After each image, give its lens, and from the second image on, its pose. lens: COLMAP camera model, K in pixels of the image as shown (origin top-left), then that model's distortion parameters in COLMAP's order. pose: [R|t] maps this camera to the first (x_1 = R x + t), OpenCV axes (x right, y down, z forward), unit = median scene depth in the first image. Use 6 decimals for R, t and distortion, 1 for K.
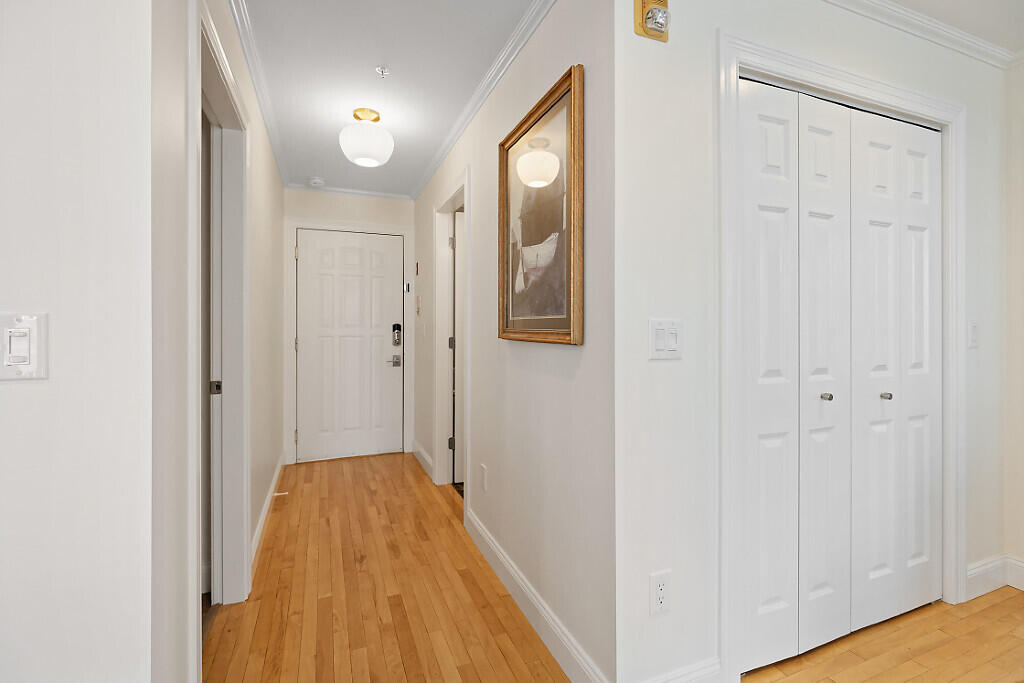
lens RADIAL K [[464.0, 0, 510.6], [0, 464.0, 338.9], [0, 0, 1]] dist [-0.002801, -0.001387]
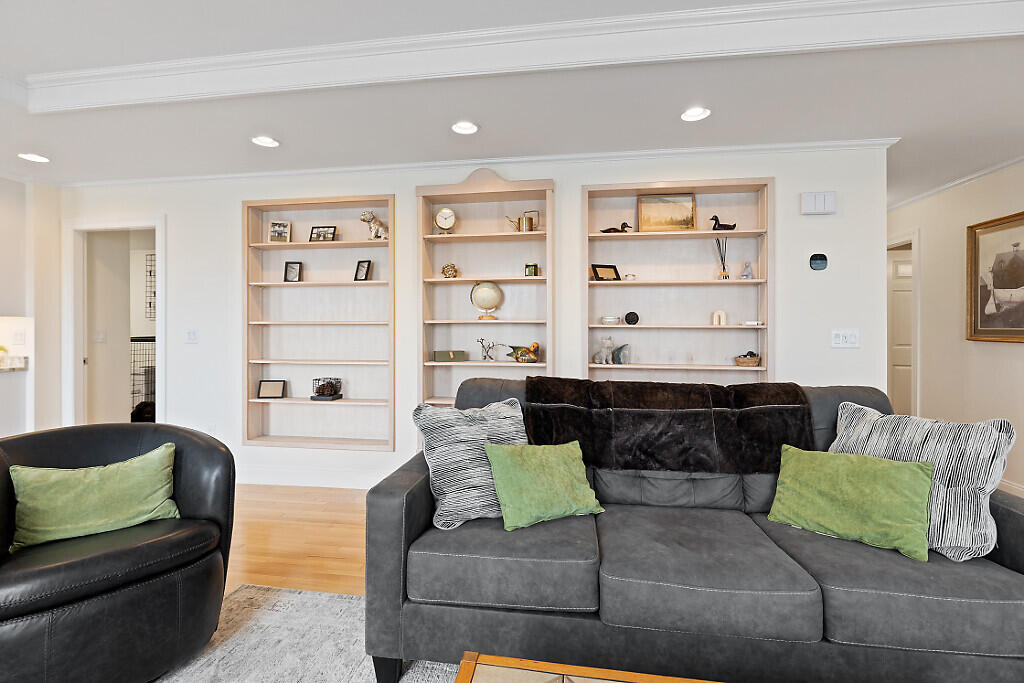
lens RADIAL K [[464.0, 0, 514.5], [0, 464.0, 334.3], [0, 0, 1]] dist [-0.002801, -0.001387]
pose [[0.854077, 0.000234, -0.520146, -0.605233], [-0.004819, 0.999961, -0.007464, -0.002510], [0.520124, 0.008881, 0.854045, -1.415072]]
